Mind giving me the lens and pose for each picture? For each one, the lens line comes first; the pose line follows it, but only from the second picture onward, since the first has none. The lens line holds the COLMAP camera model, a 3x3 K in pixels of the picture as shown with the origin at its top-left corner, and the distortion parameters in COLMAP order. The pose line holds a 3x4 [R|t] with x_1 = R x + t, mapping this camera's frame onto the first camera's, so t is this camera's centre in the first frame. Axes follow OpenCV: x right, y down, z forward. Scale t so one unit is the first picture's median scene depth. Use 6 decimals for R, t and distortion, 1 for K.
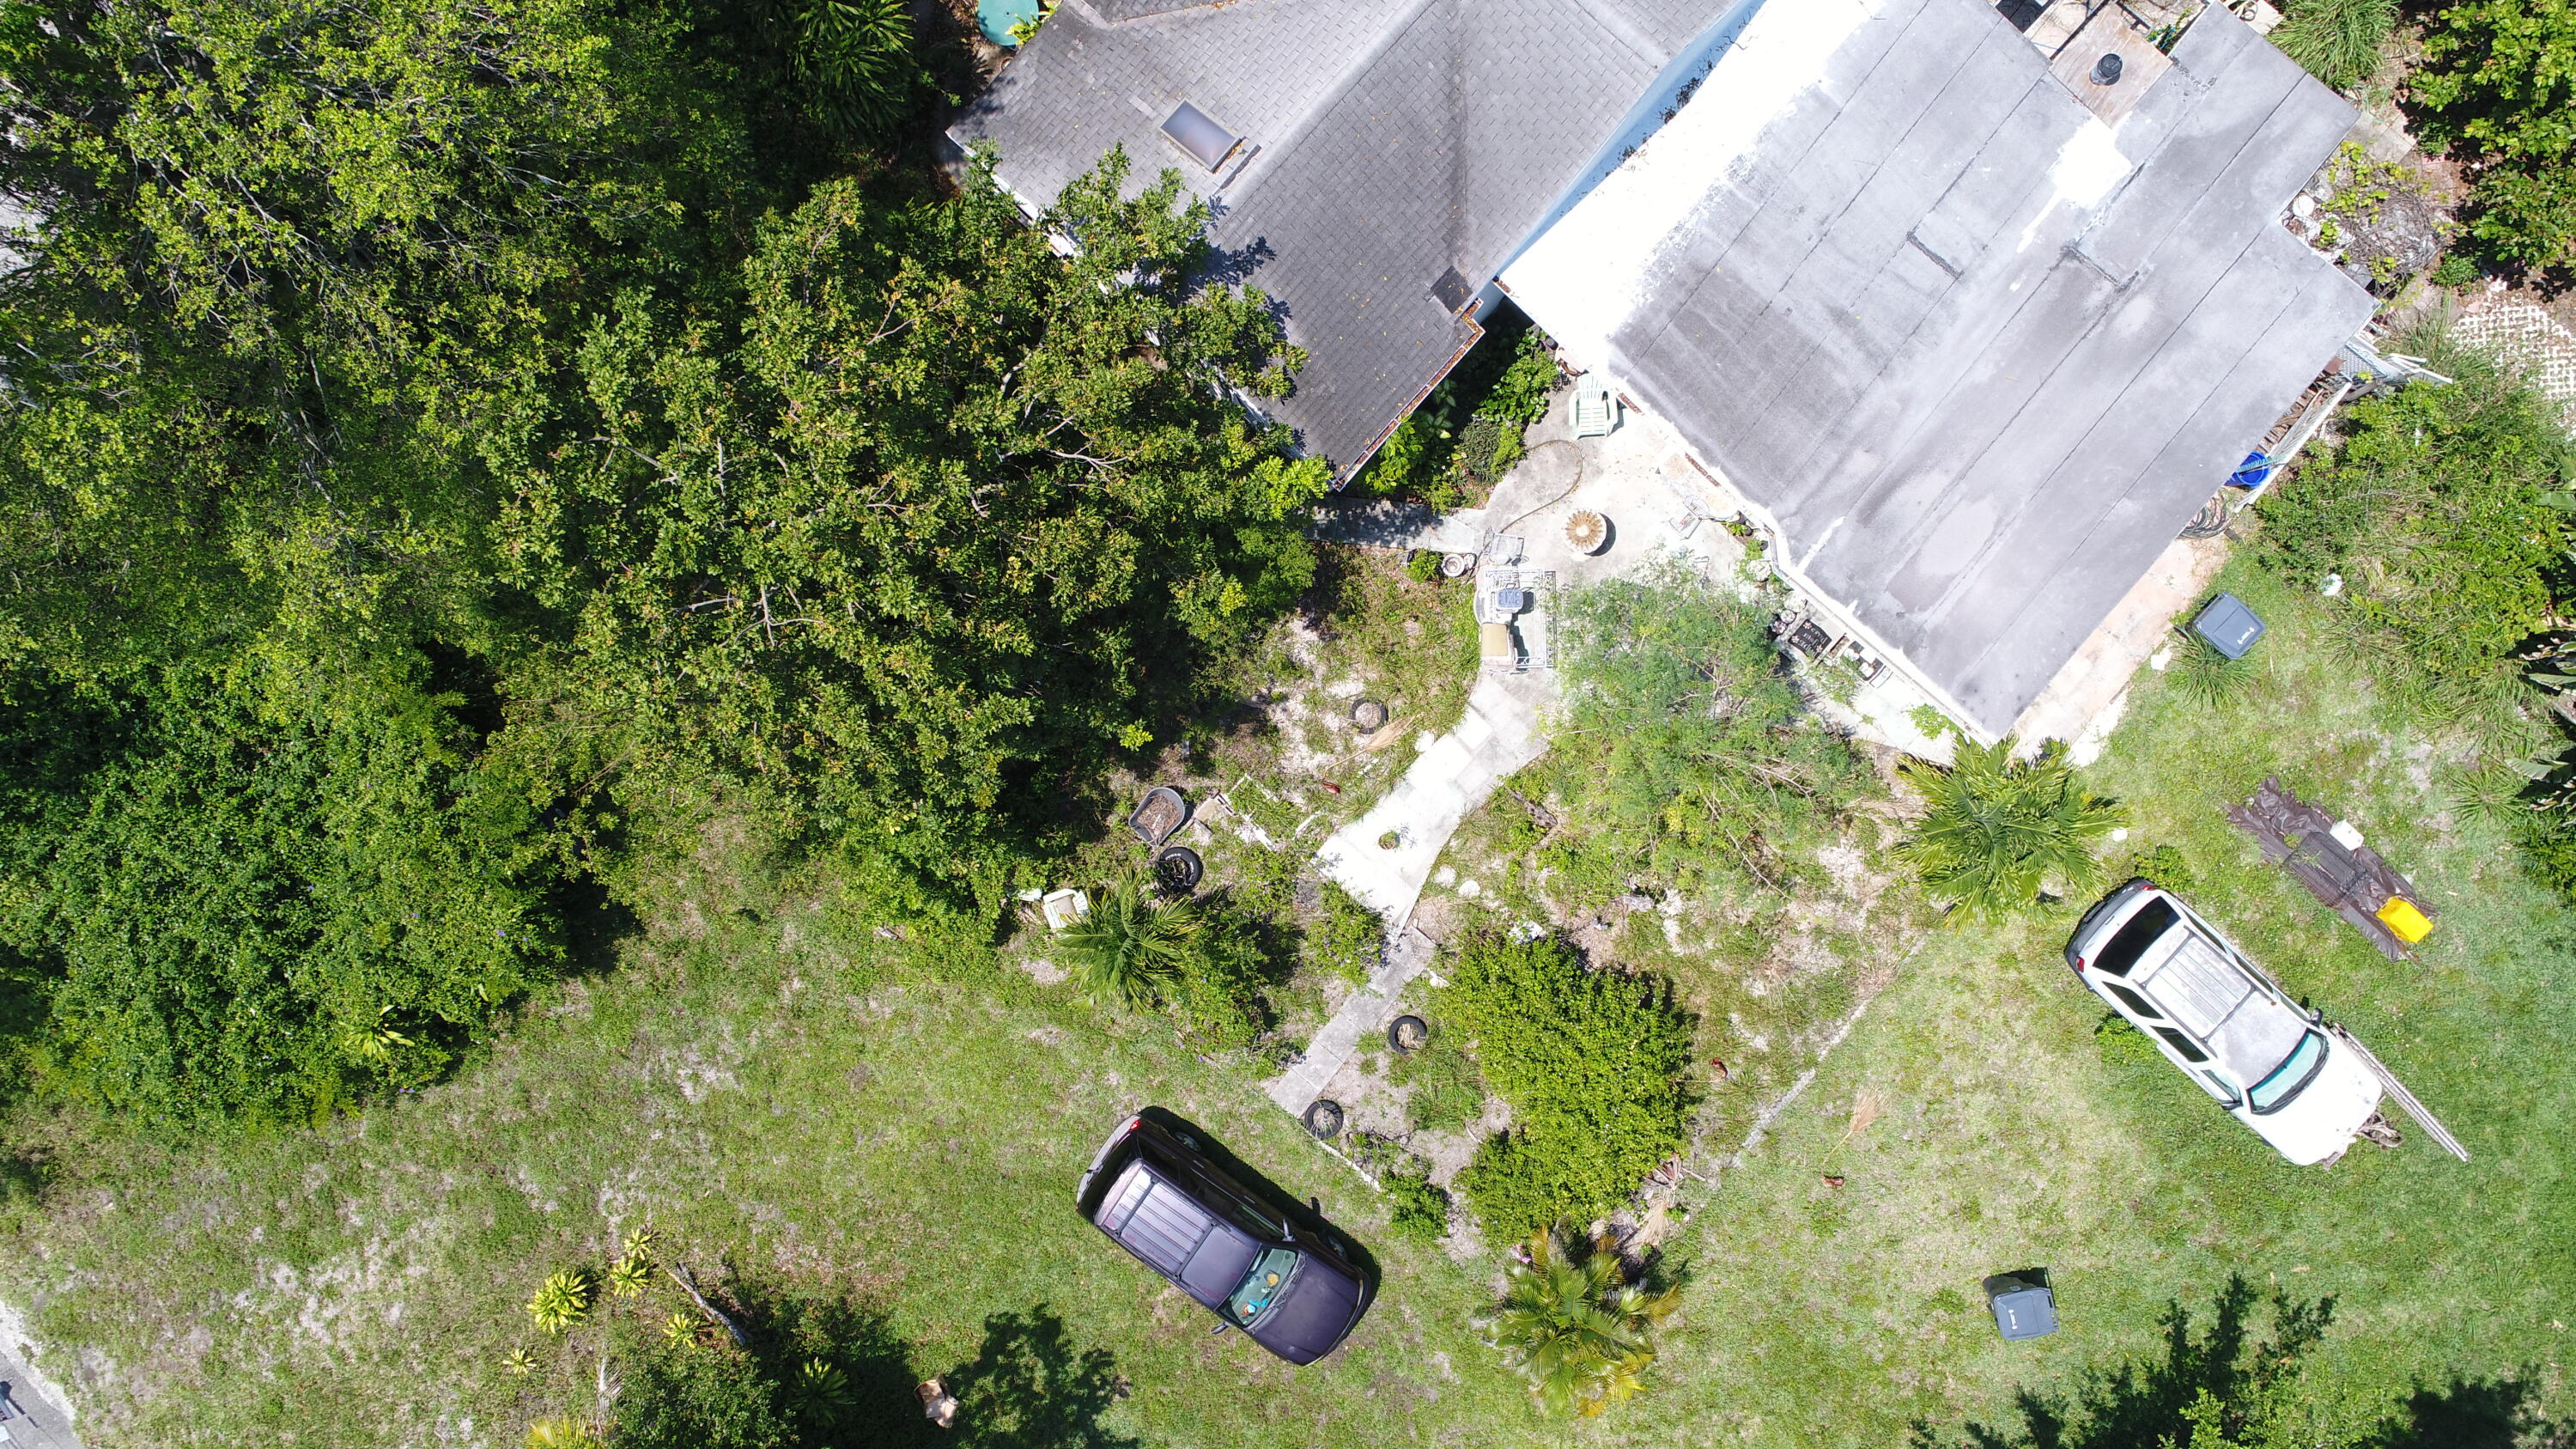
lens RADIAL K [[1733.2, 0, 1286.0], [0, 1733.2, 721.4], [0, 0, 1]] dist [-0.001299, 0.005210]
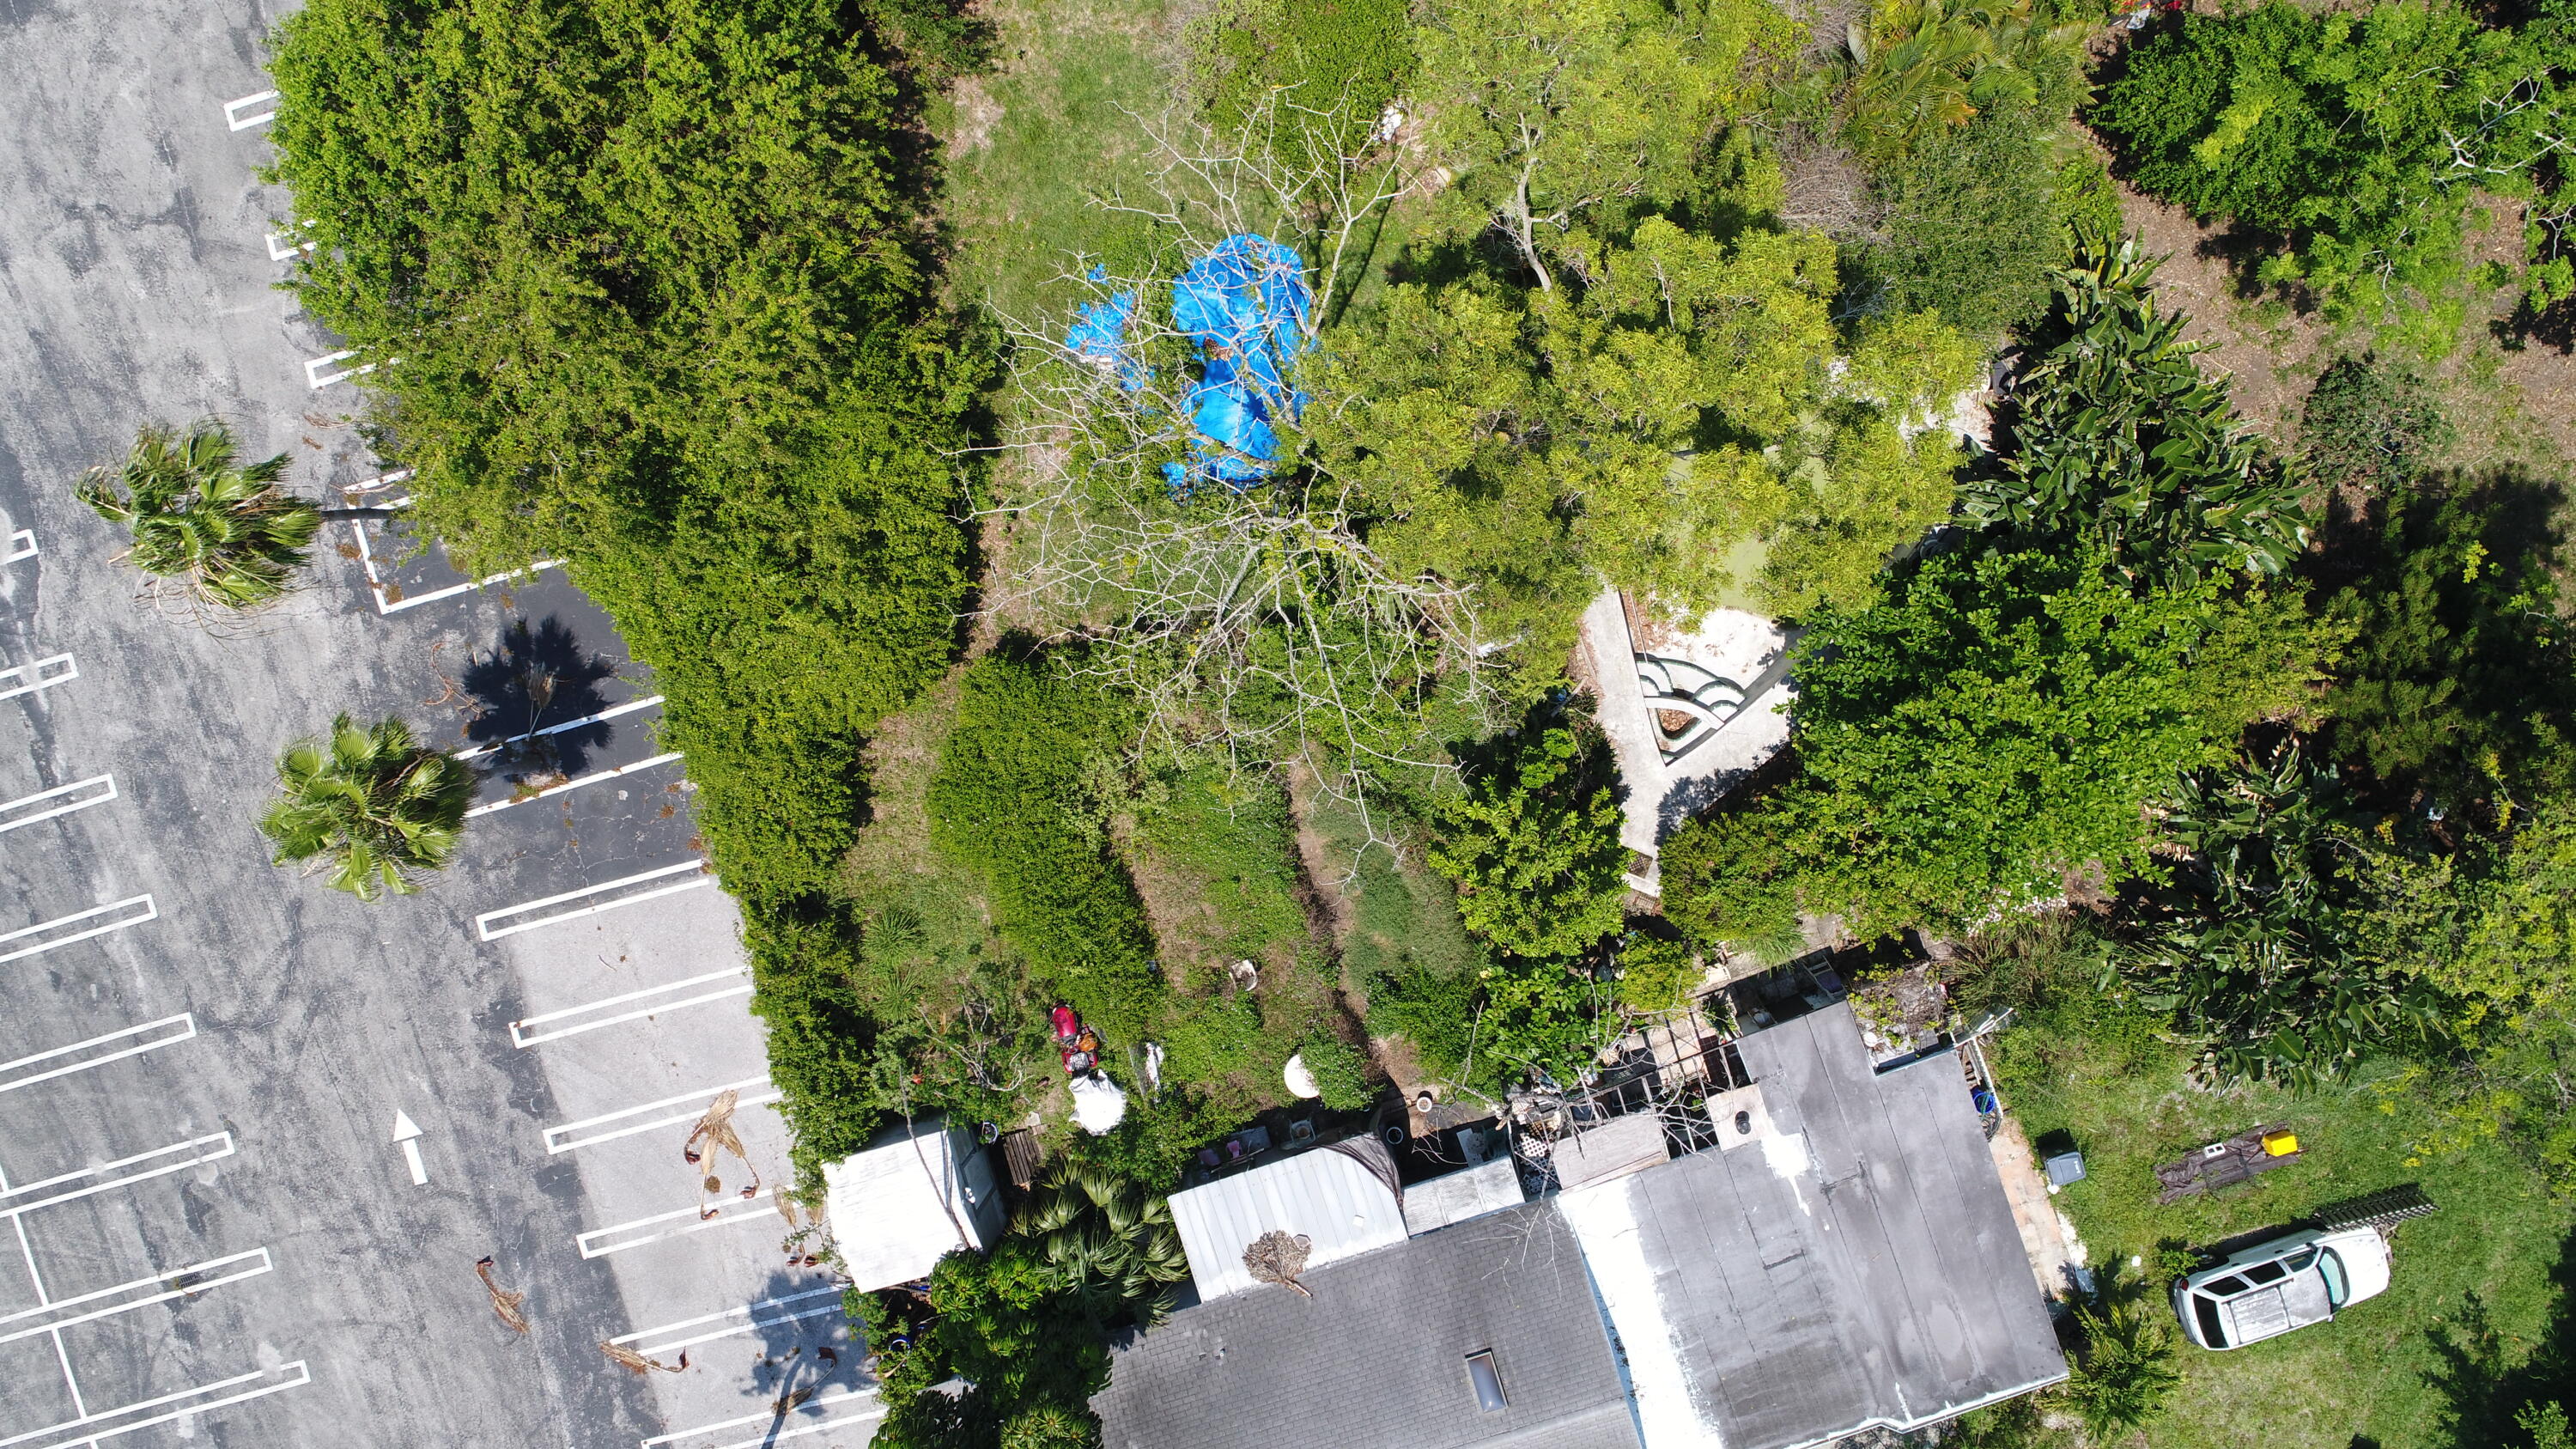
lens RADIAL K [[1733.2, 0, 1300.1], [0, 1733.2, 724.6], [0, 0, 1]] dist [-0.001299, 0.005210]
pose [[0.490025, -0.871704, -0.002824, 0.554232], [0.871705, 0.490011, 0.004507, -0.850540], [-0.002545, -0.004670, 0.999986, -0.553383]]
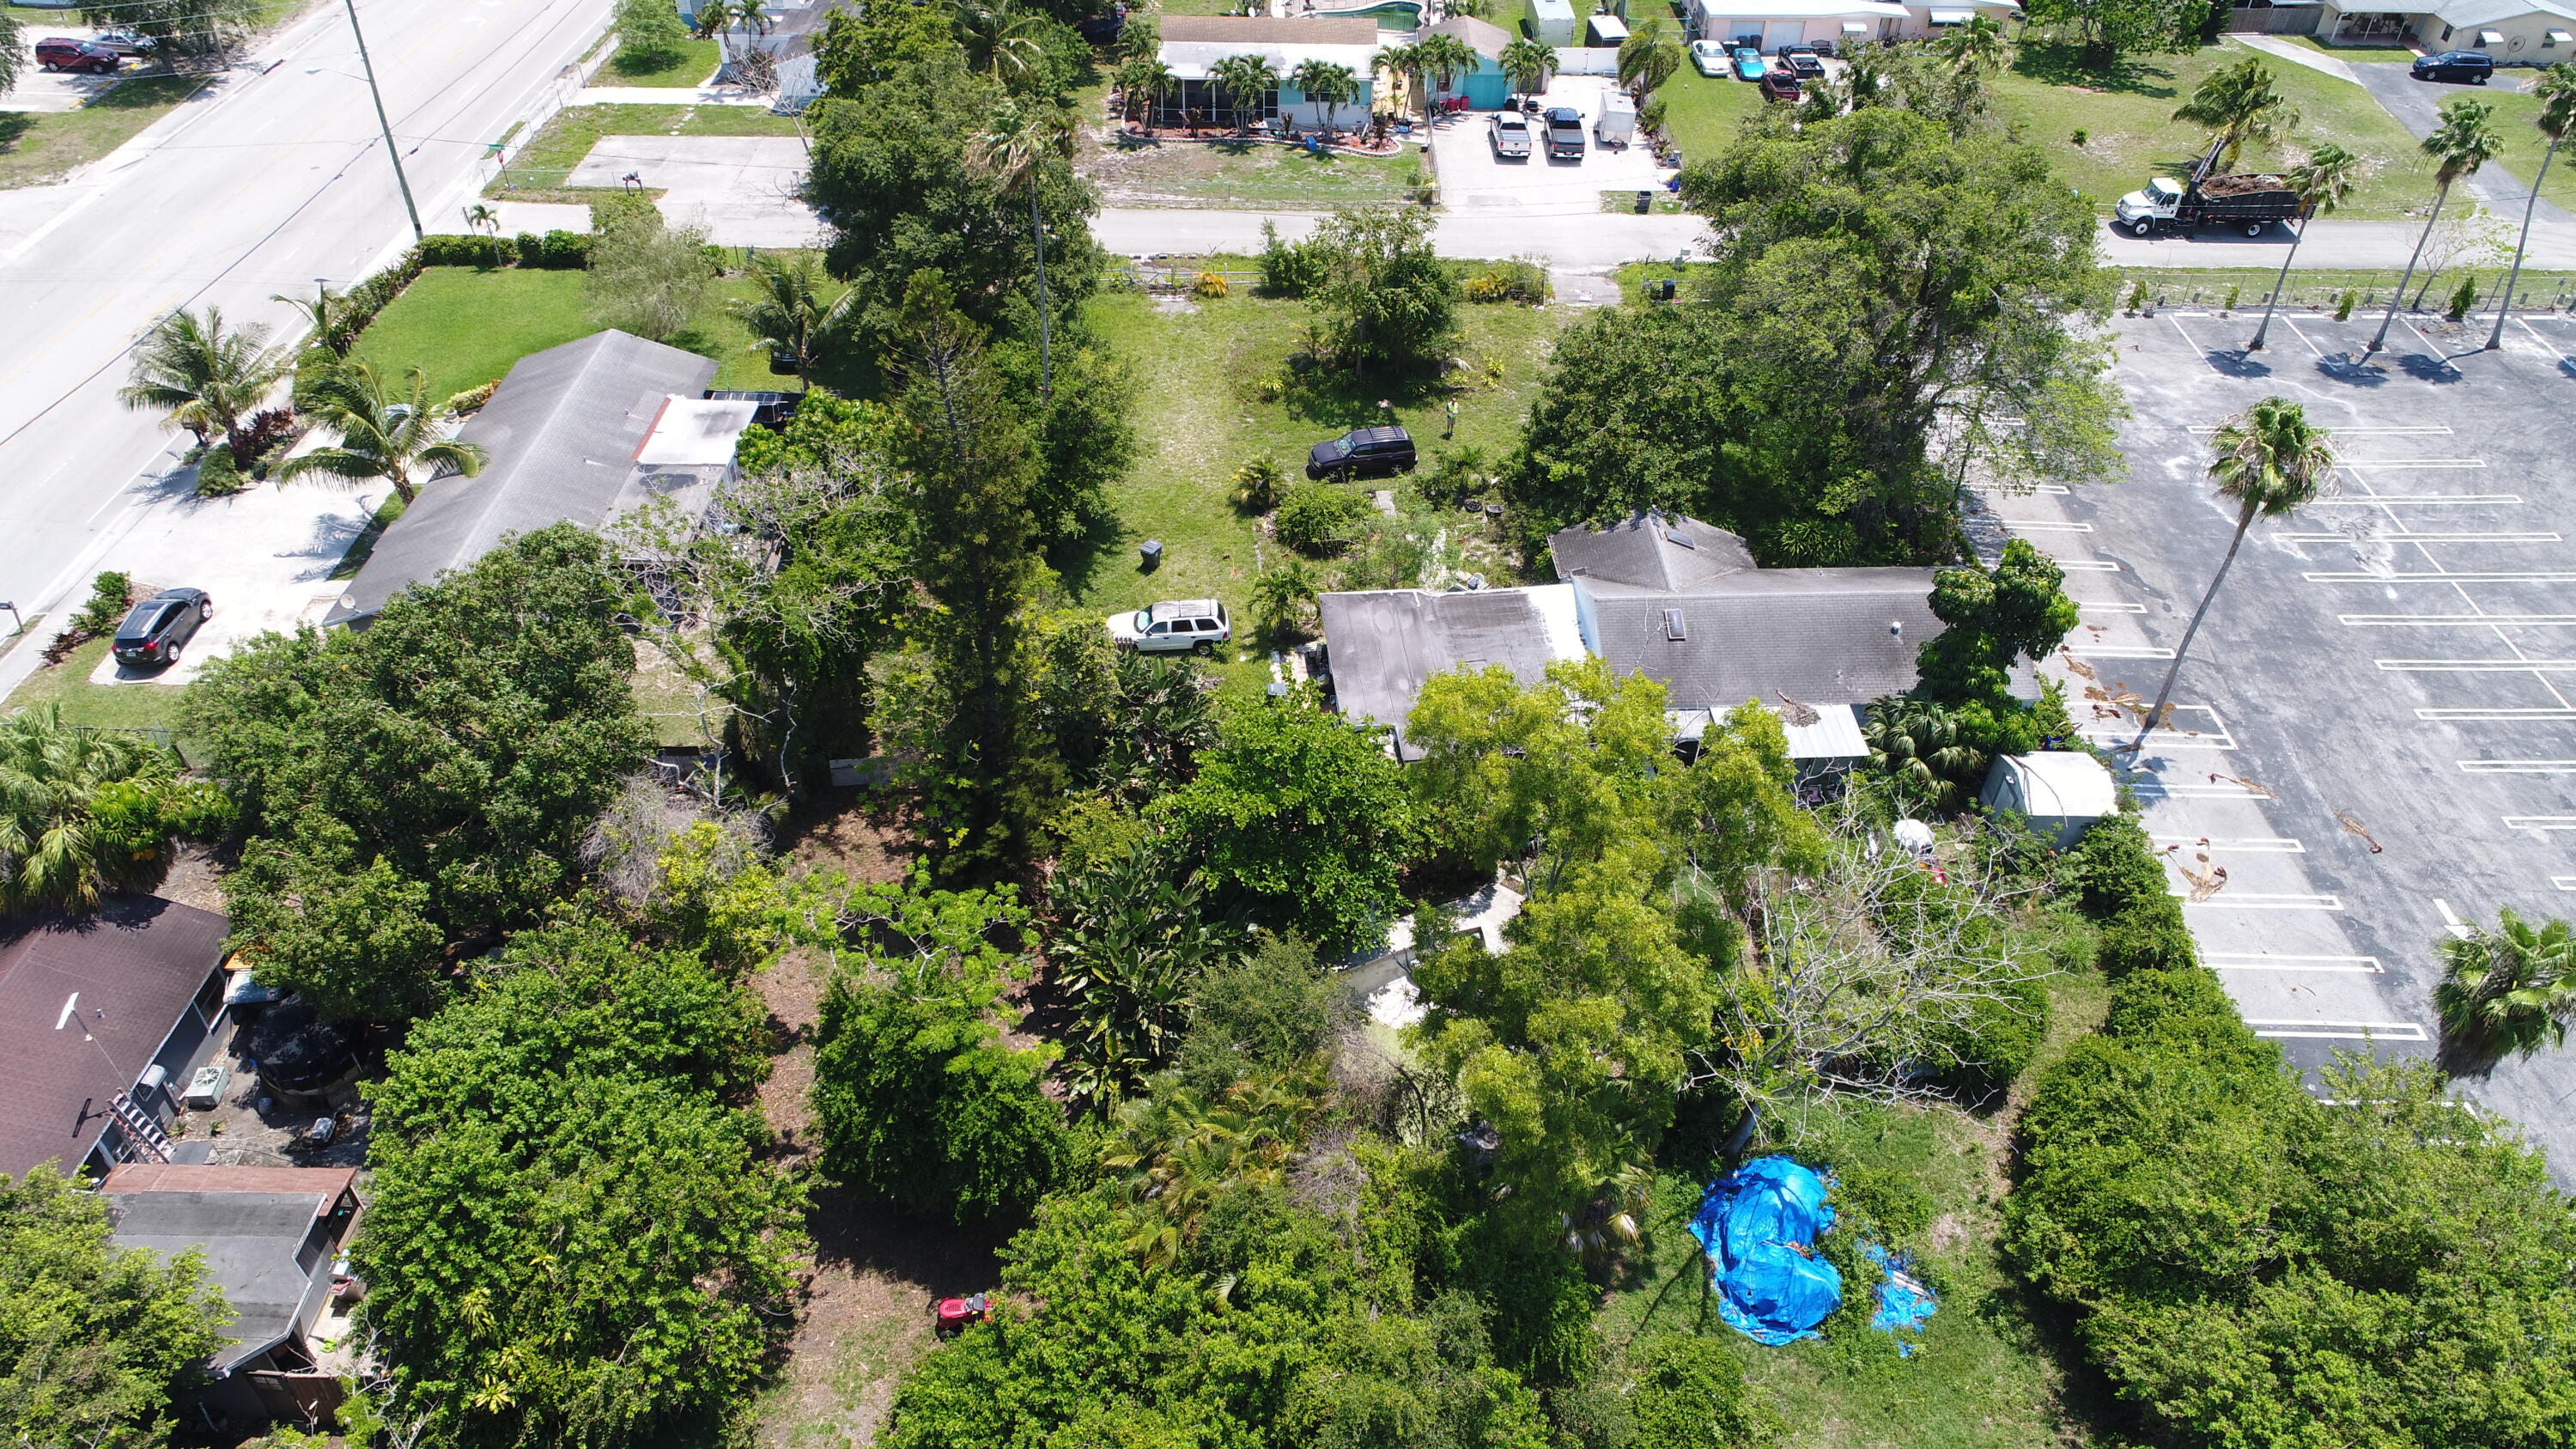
lens RADIAL K [[1733.2, 0, 1292.3], [0, 1733.2, 718.9], [0, 0, 1]] dist [-0.001299, 0.005210]
pose [[-0.701246, 0.517468, -0.490389, 1.839703], [-0.711540, -0.465245, 0.526553, -1.413966], [0.044323, 0.718174, 0.694450, -0.687251]]
